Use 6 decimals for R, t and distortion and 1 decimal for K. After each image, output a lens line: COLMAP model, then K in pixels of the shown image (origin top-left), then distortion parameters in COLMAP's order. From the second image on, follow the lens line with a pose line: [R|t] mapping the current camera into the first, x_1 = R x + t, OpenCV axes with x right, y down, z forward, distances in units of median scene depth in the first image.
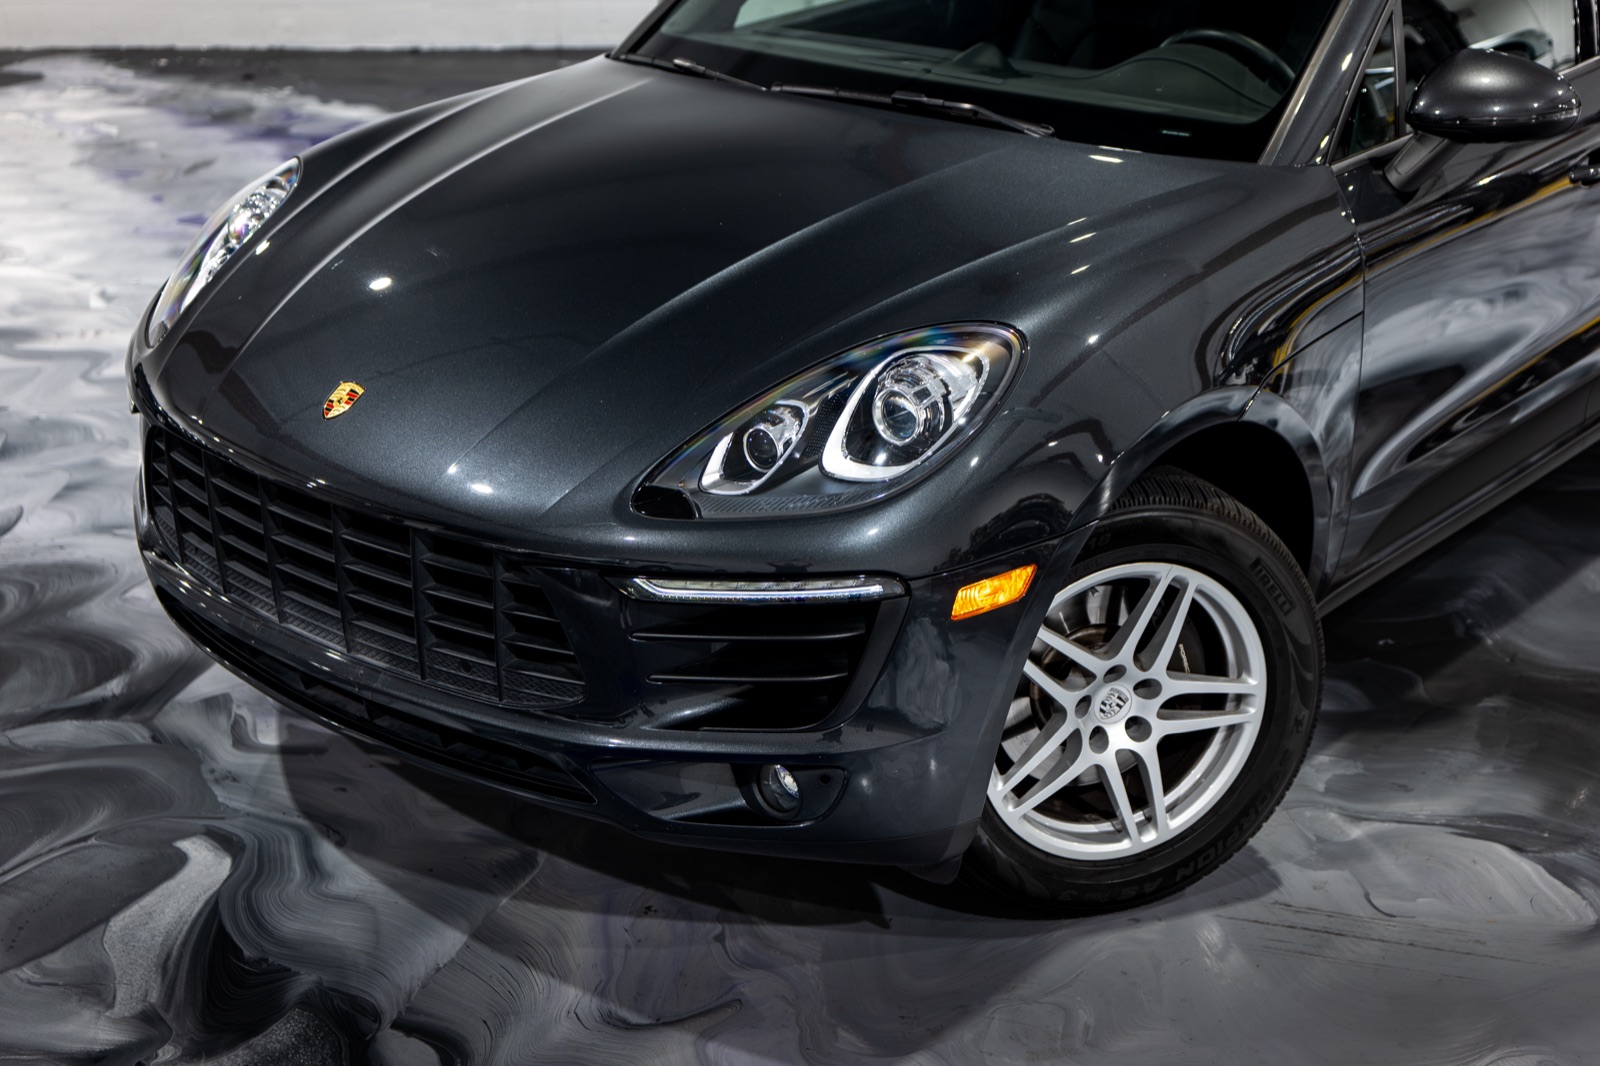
lens RADIAL K [[2206.3, 0, 800.0], [0, 2206.3, 533.0], [0, 0, 1]] dist [0.011338, -0.038860]
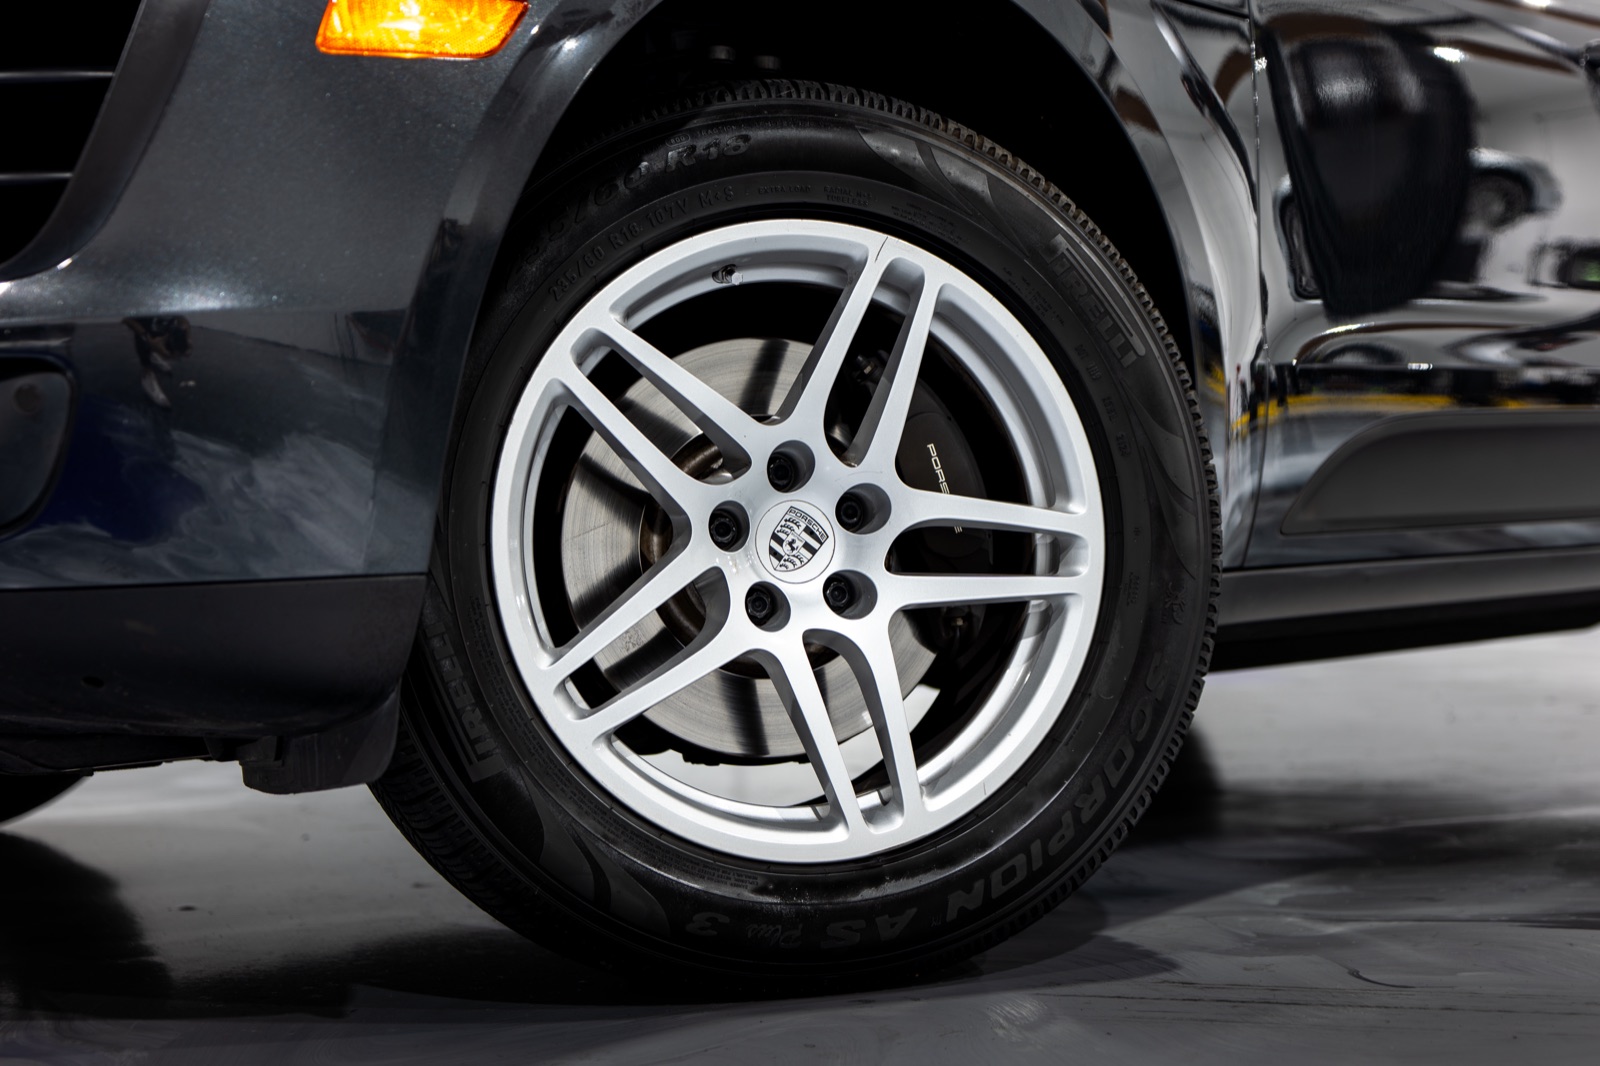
lens RADIAL K [[2206.3, 0, 800.0], [0, 2206.3, 533.0], [0, 0, 1]] dist [0.011338, -0.038860]
pose [[0.999544, -0.022303, -0.020334, 0.152103], [0.013029, 0.926583, -0.375865, 0.264011], [0.027224, 0.375429, 0.926451, 0.527724]]
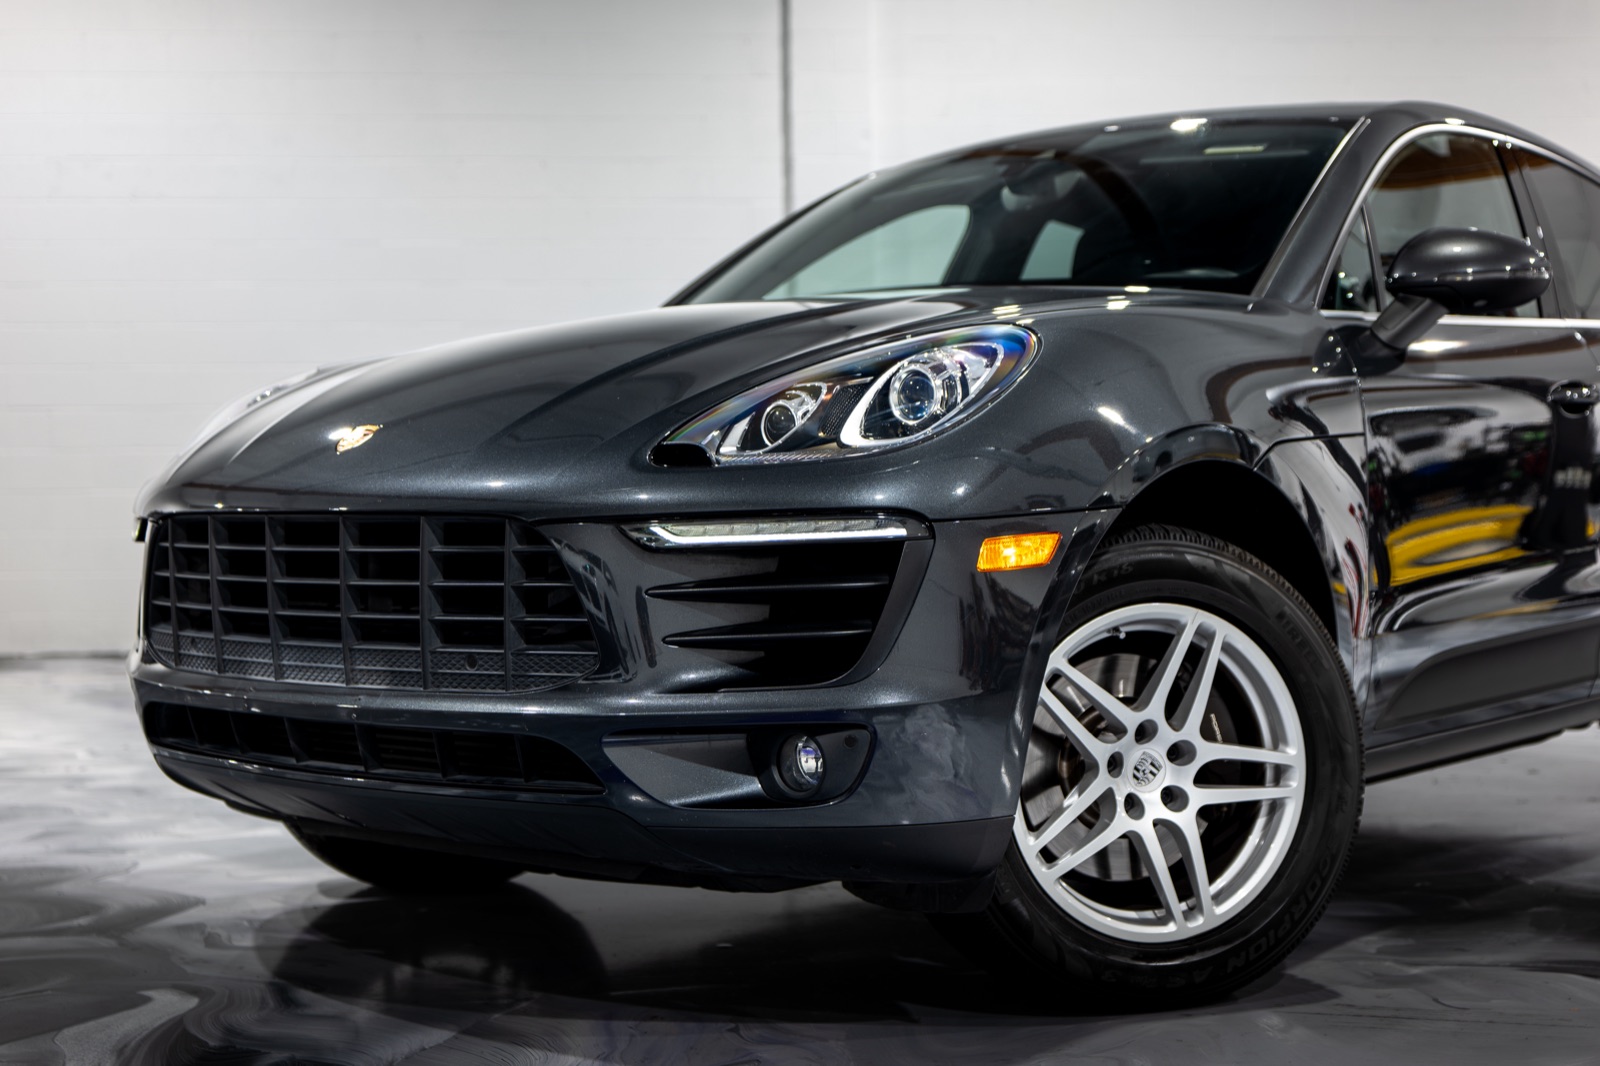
lens RADIAL K [[2206.3, 0, 800.0], [0, 2206.3, 533.0], [0, 0, 1]] dist [0.011338, -0.038860]
pose [[0.999876, -0.009634, 0.012440, -0.018222], [0.013402, 0.935685, -0.352583, 0.313288], [-0.008243, 0.352706, 0.935698, 0.074327]]
